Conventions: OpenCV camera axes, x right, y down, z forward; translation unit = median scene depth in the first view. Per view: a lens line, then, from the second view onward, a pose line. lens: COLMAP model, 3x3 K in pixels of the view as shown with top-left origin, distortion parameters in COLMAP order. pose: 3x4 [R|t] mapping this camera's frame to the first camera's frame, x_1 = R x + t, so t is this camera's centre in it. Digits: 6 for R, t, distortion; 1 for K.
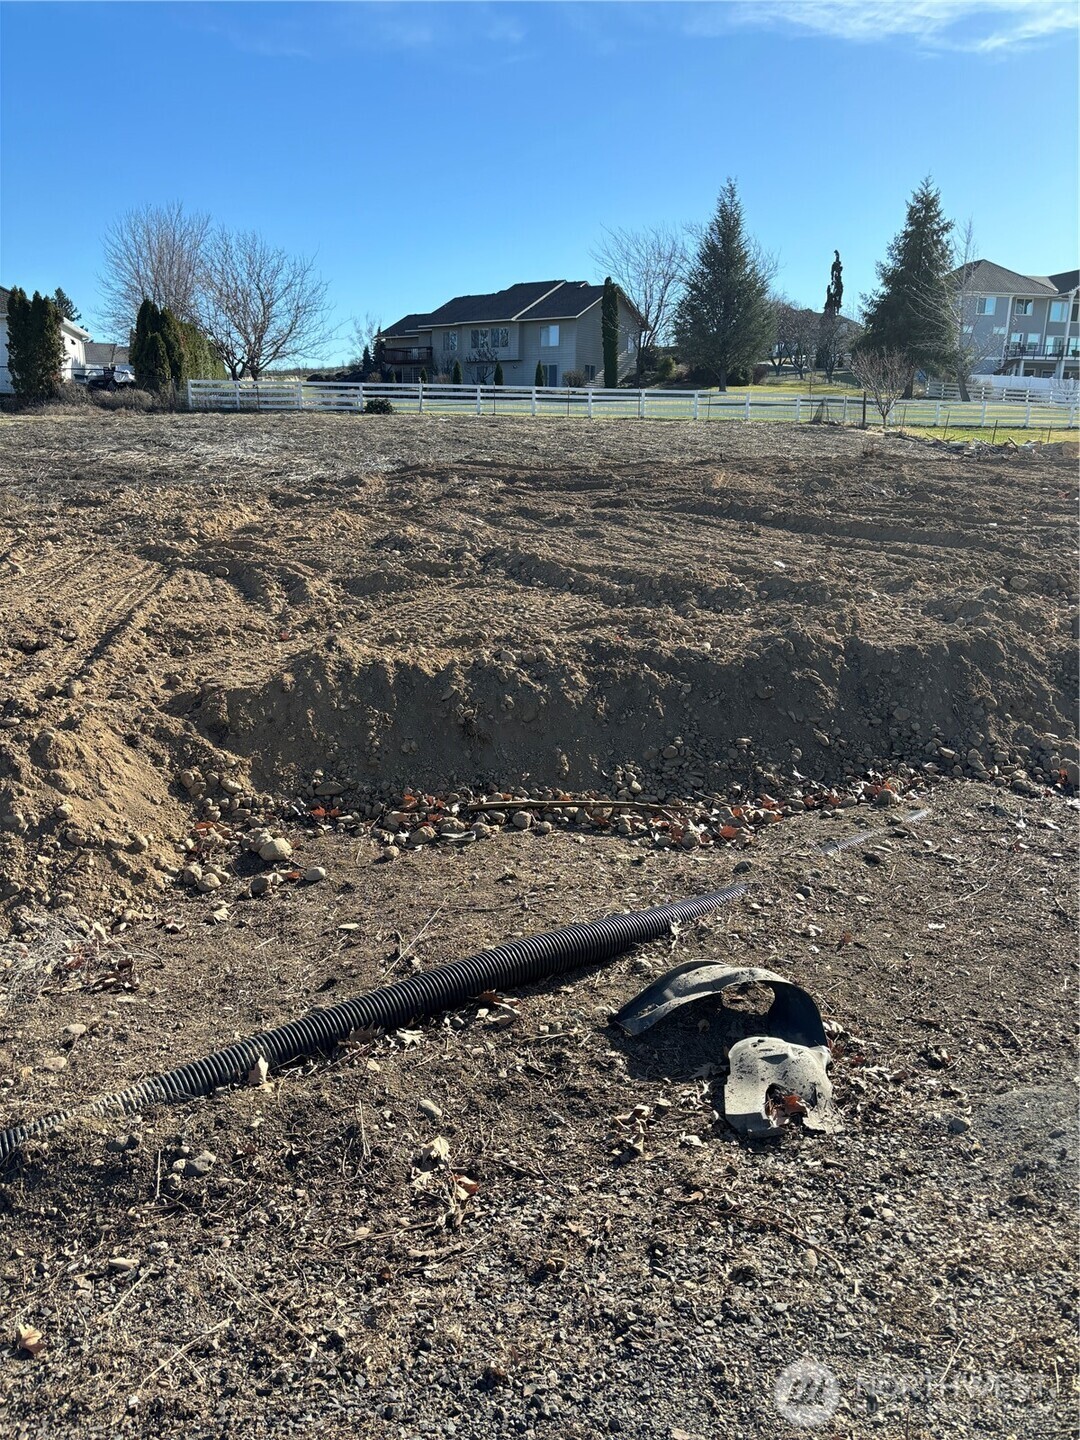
lens RADIAL K [[1102.9, 0, 539.0], [0, 1102.9, 725.6], [0, 0, 1]] dist [0.009385, 0.006133]
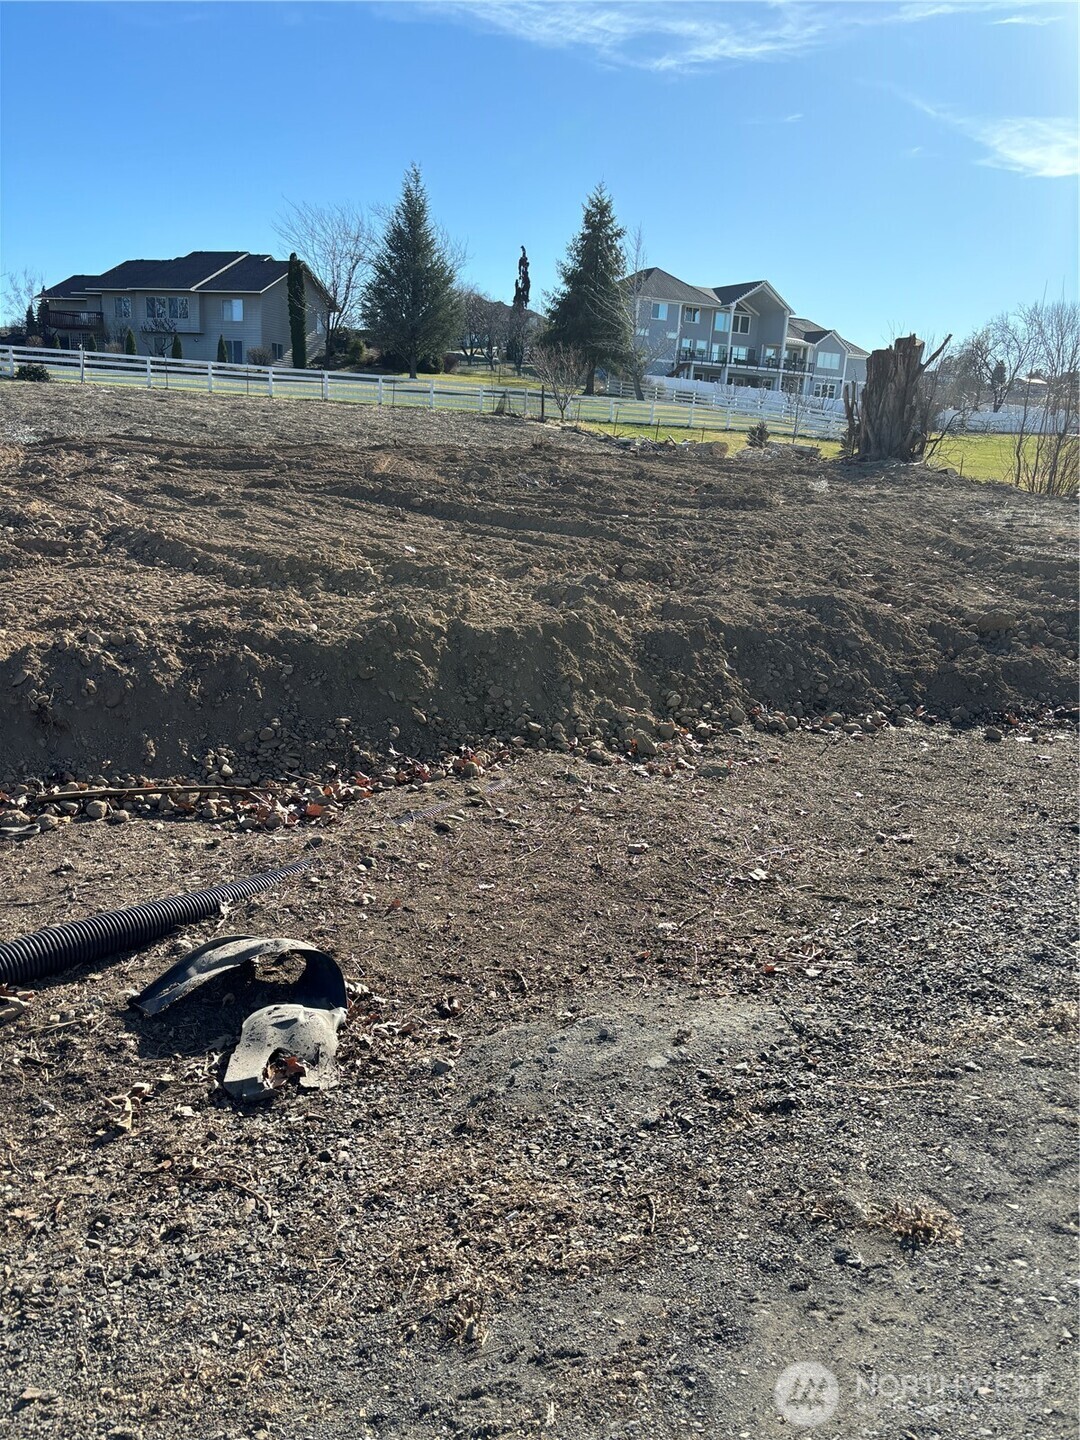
lens RADIAL K [[1099.6, 0, 536.9], [0, 1099.6, 728.1], [0, 0, 1]] dist [0.025491, -0.012472]
pose [[0.965668, -0.027760, 0.258291, 0.062355], [0.023931, 0.999552, 0.017959, 0.004275], [-0.258674, -0.011161, 0.965900, -0.018132]]
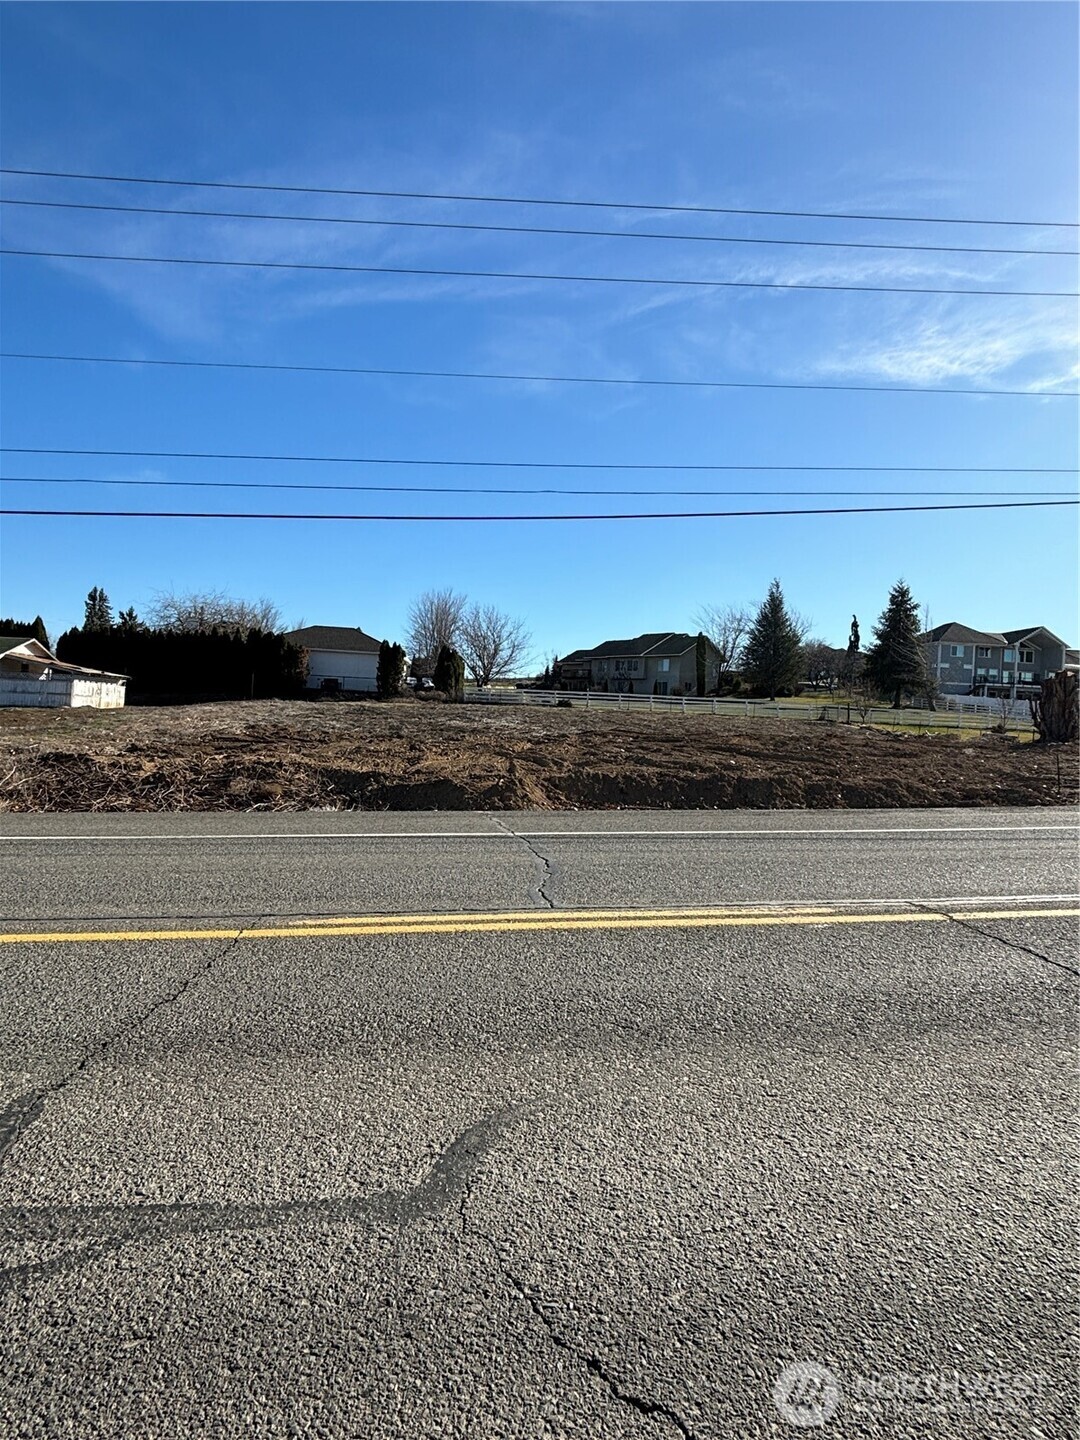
lens RADIAL K [[775.7, 0, 540.0], [0, 775.7, 720.0], [0, 0, 1]] dist [-0.002362, -0.000883]
pose [[0.988329, 0.031879, -0.148964, 0.024373], [-0.069268, 0.964967, -0.253061, 0.274829], [0.135678, 0.260426, 0.955913, -0.946772]]
